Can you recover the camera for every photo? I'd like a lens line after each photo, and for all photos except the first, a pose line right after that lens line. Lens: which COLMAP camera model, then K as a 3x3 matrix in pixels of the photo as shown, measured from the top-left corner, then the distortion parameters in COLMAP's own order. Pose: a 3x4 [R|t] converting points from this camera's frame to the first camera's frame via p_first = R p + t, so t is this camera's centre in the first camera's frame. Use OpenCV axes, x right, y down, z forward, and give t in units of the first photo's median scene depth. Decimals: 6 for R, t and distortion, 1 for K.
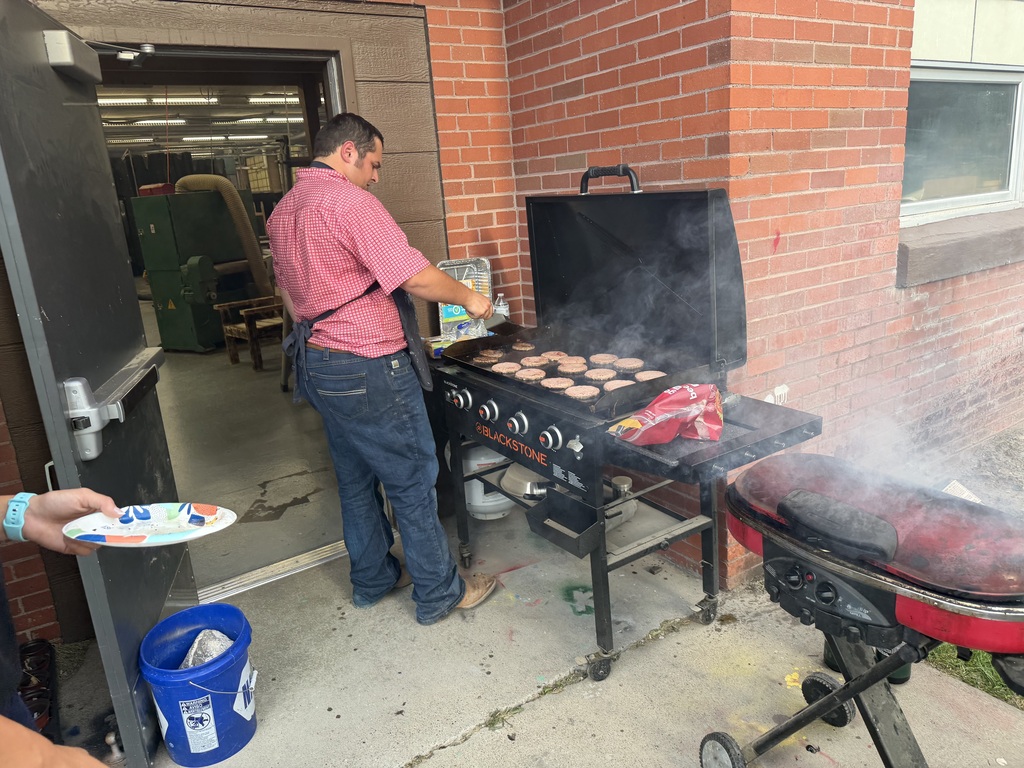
lens RADIAL K [[721.2, 0, 507.9], [0, 721.2, 378.6], [0, 0, 1]] dist [0.024998, -0.039090]
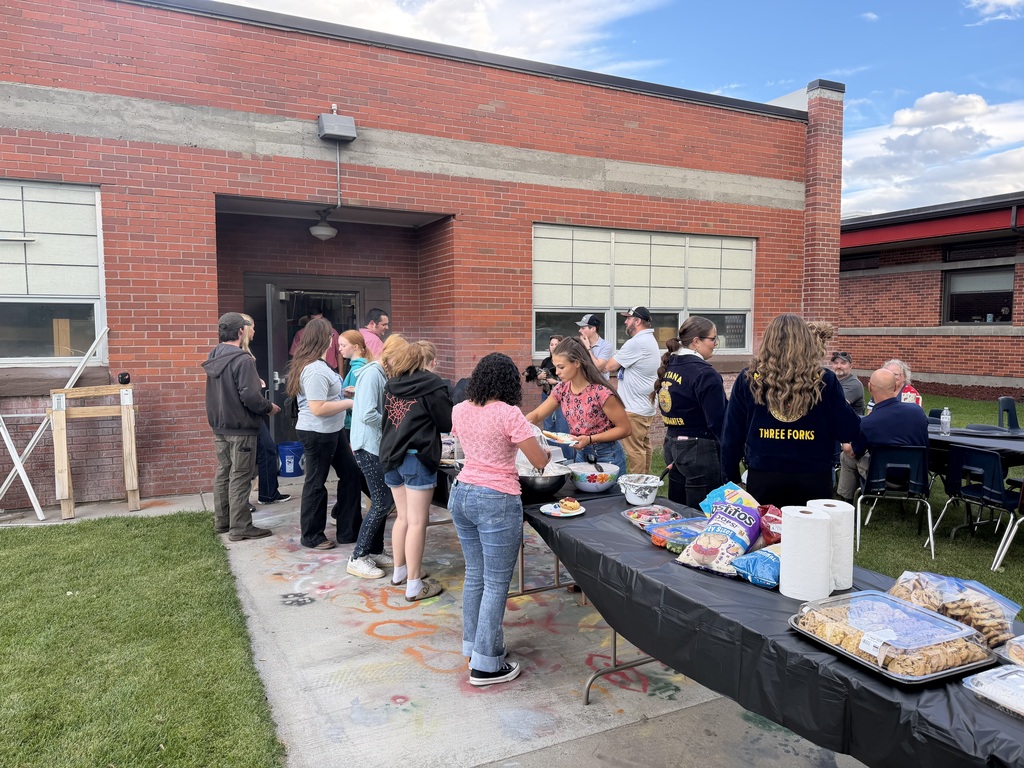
lens RADIAL K [[721.2, 0, 514.7], [0, 721.2, 387.1], [0, 0, 1]] dist [0.024998, -0.039090]
pose [[0.990694, 0.079370, -0.110568, 1.150100], [-0.098534, 0.978653, -0.180360, 0.643507], [0.093893, 0.189576, 0.977366, -2.718401]]
